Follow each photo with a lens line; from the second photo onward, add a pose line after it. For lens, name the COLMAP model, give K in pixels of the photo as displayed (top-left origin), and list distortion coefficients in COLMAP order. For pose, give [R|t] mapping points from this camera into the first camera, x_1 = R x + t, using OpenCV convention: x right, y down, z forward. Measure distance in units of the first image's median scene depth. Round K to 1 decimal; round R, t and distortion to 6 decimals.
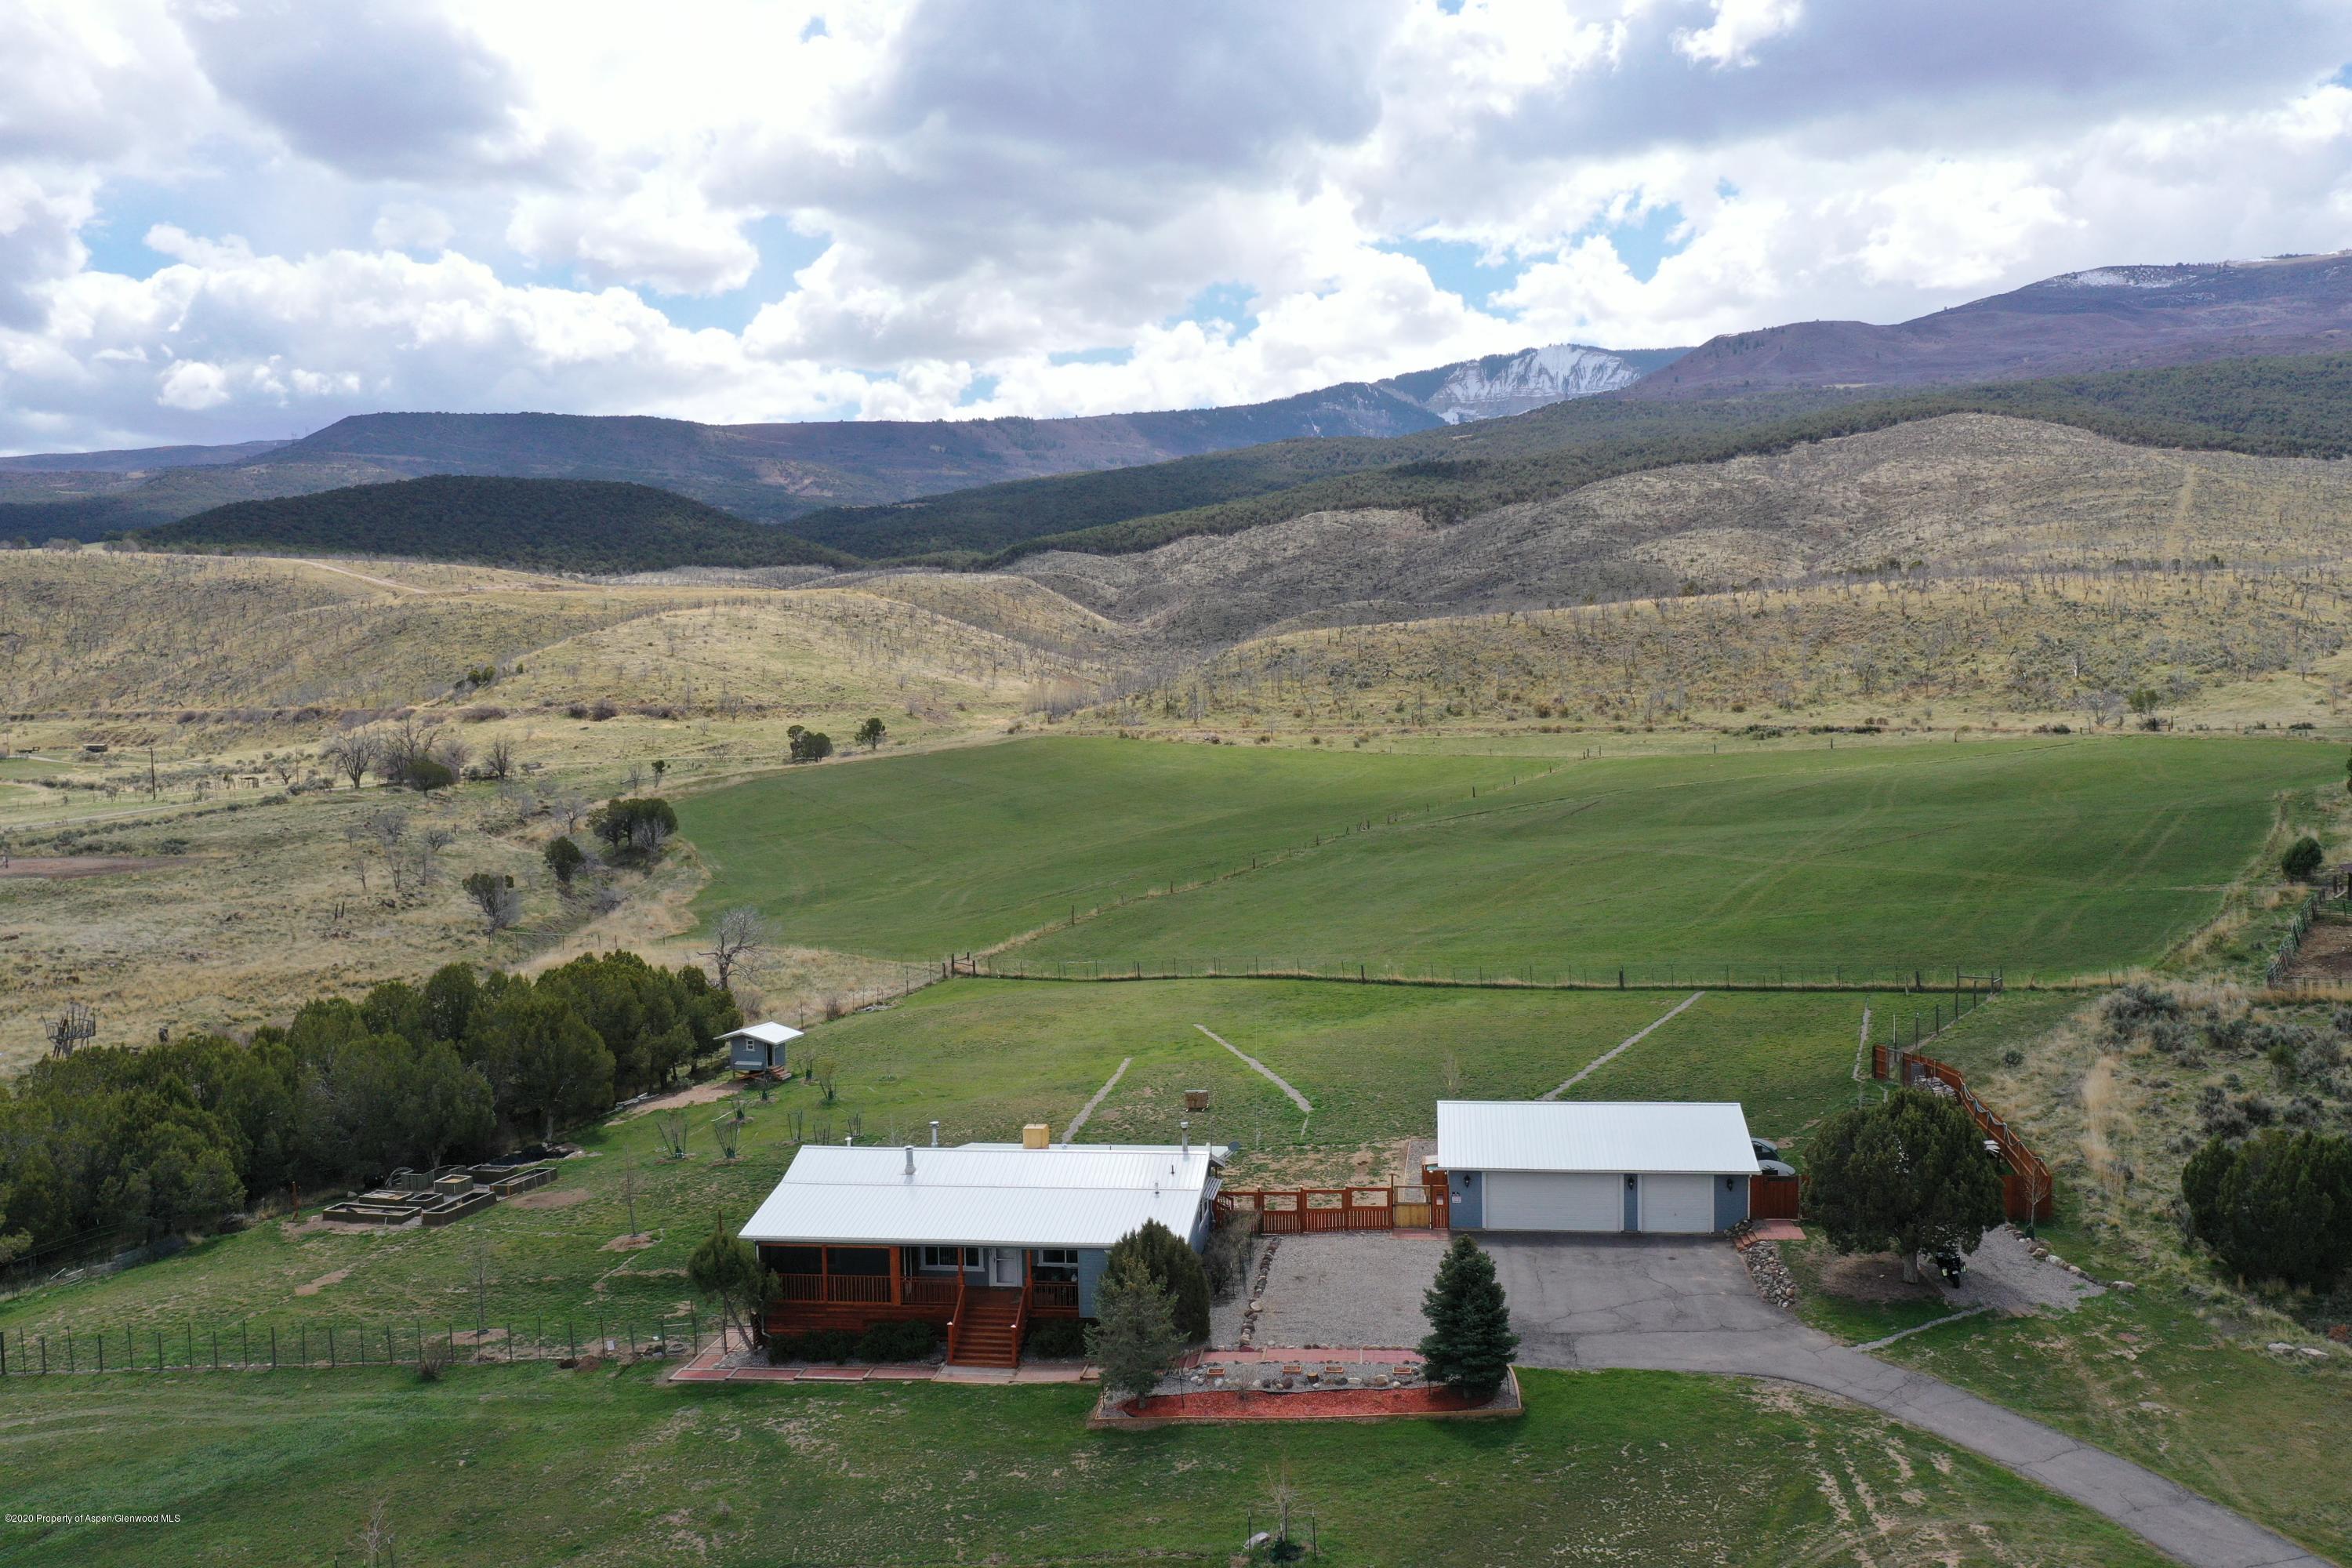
lens RADIAL K [[1879.2, 0, 1186.3], [0, 1879.2, 775.8], [0, 0, 1]] dist [-0.010293, 0.011274]
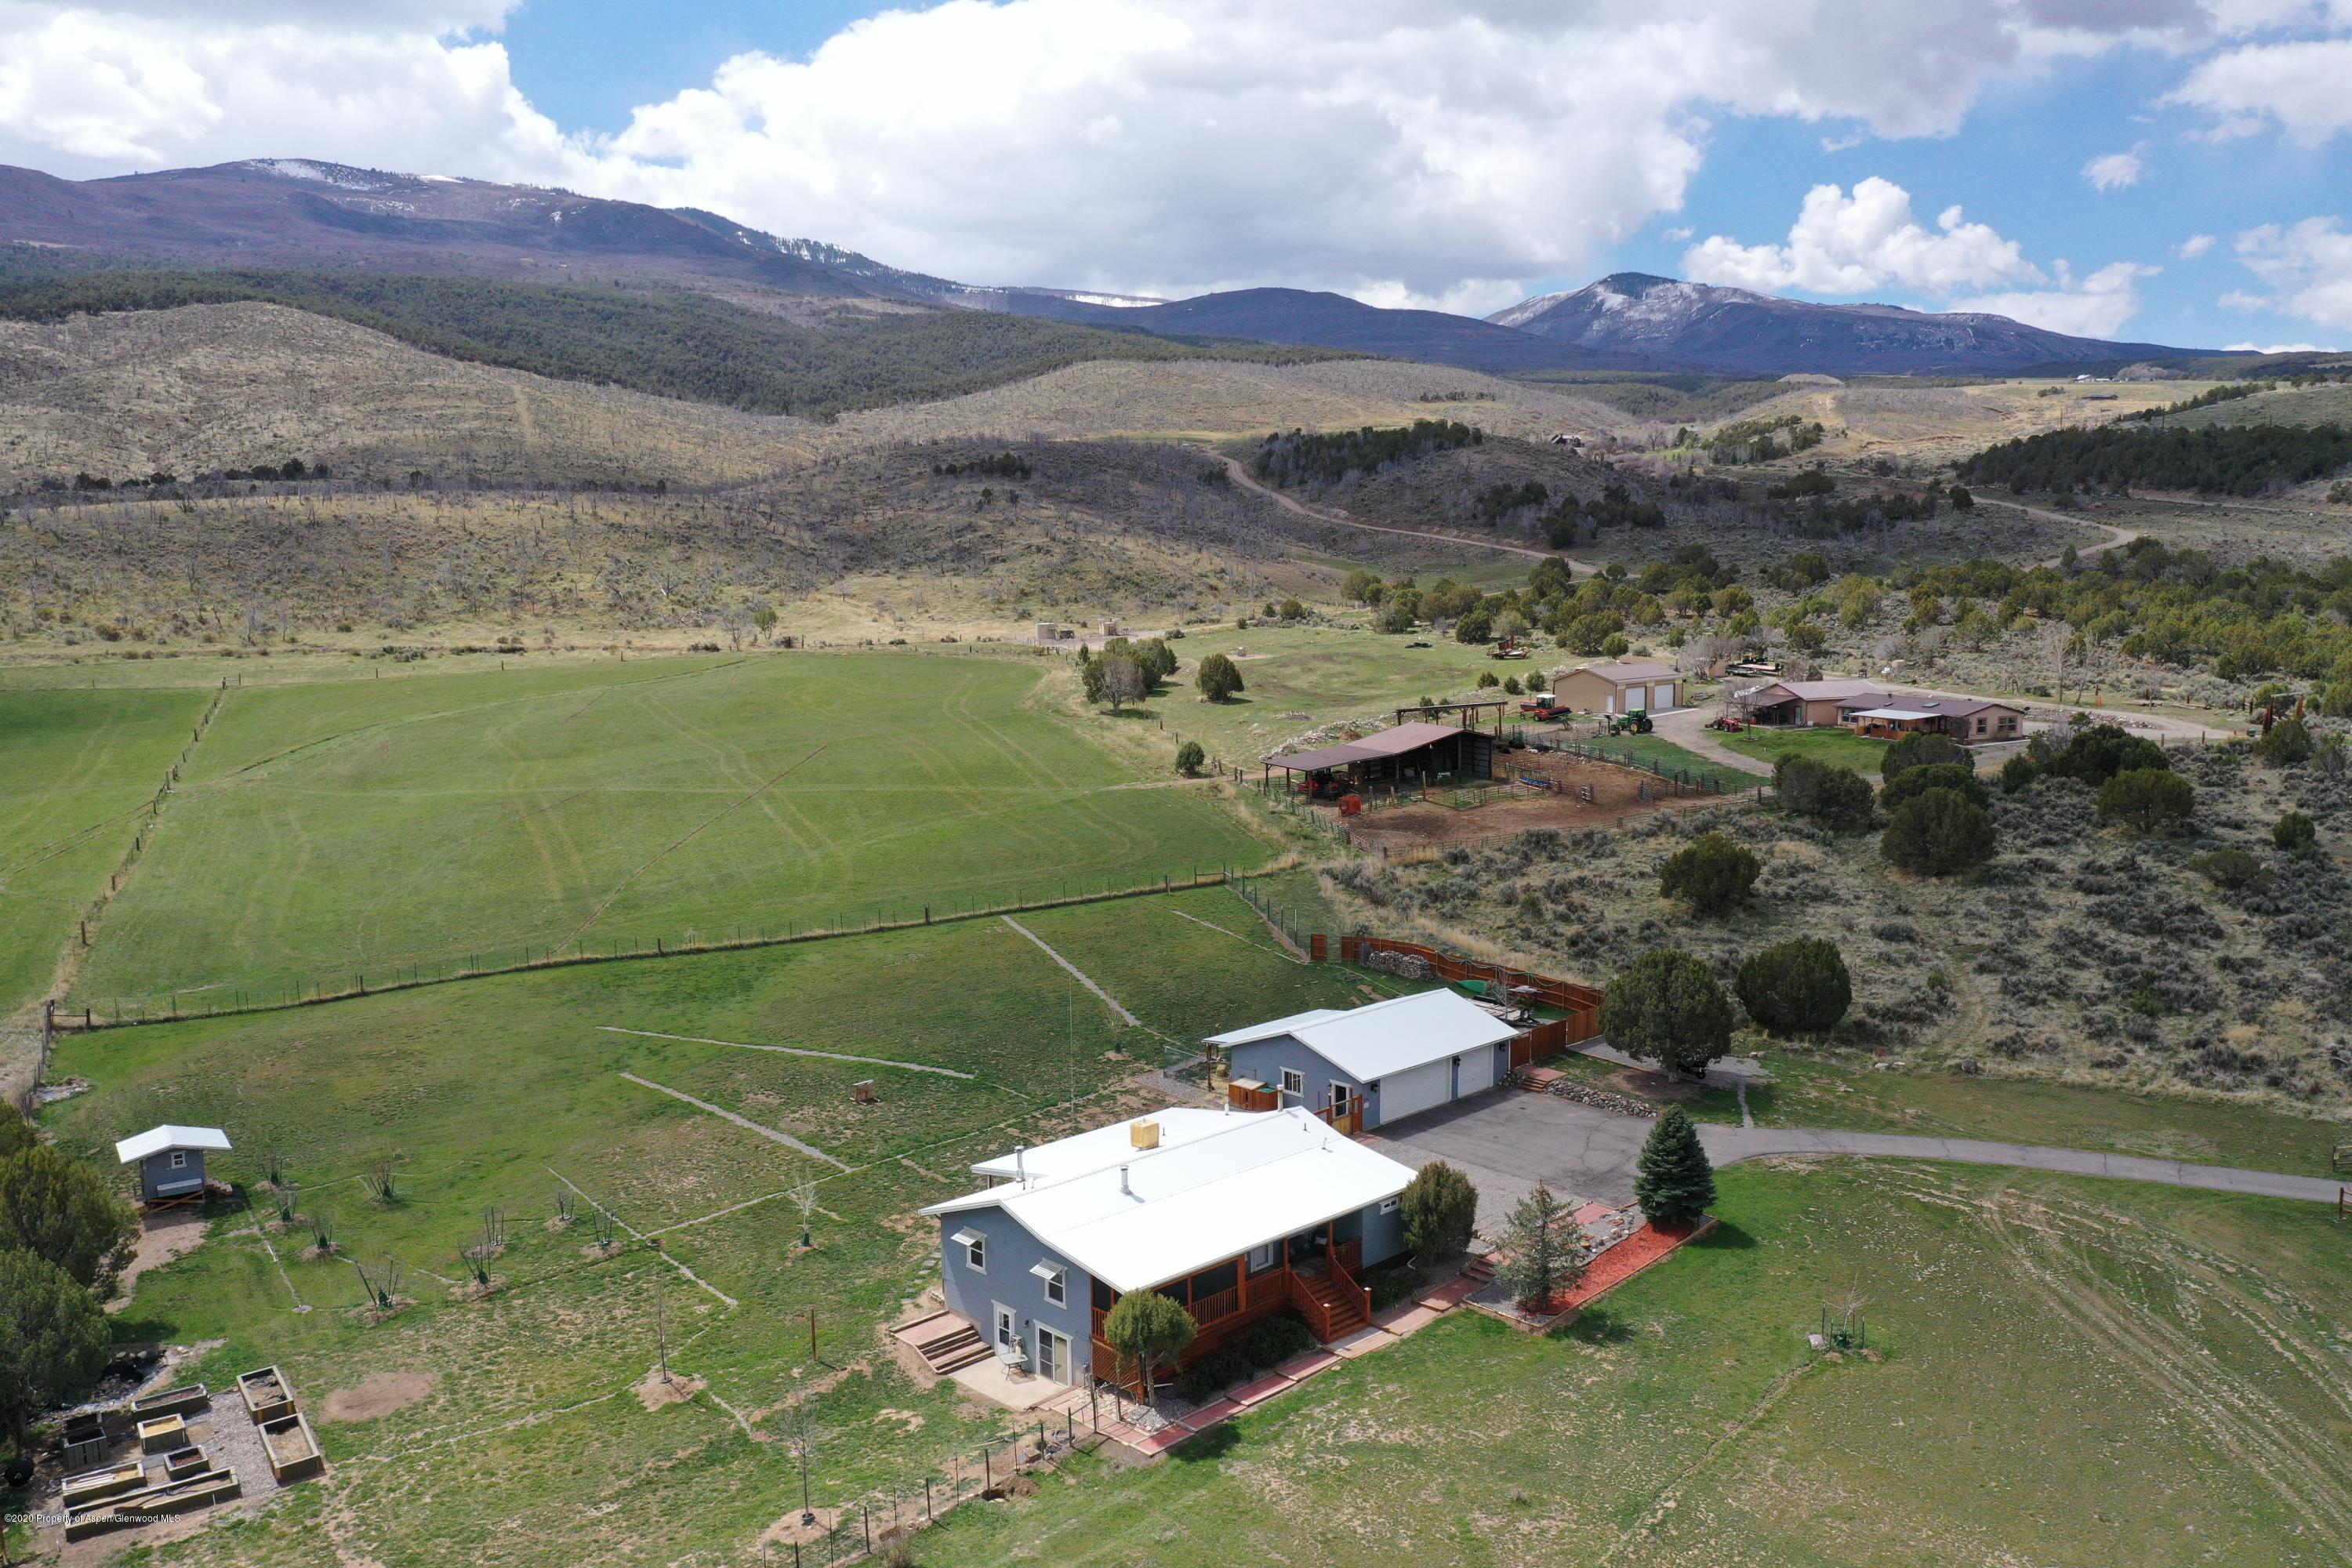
lens RADIAL K [[1879.2, 0, 1182.5], [0, 1879.2, 791.9], [0, 0, 1]] dist [-0.010293, 0.011274]
pose [[0.605594, -0.082029, 0.791535, -0.194669], [0.029284, 0.996296, 0.080844, -0.016695], [-0.795235, -0.025780, 0.605753, 0.084638]]
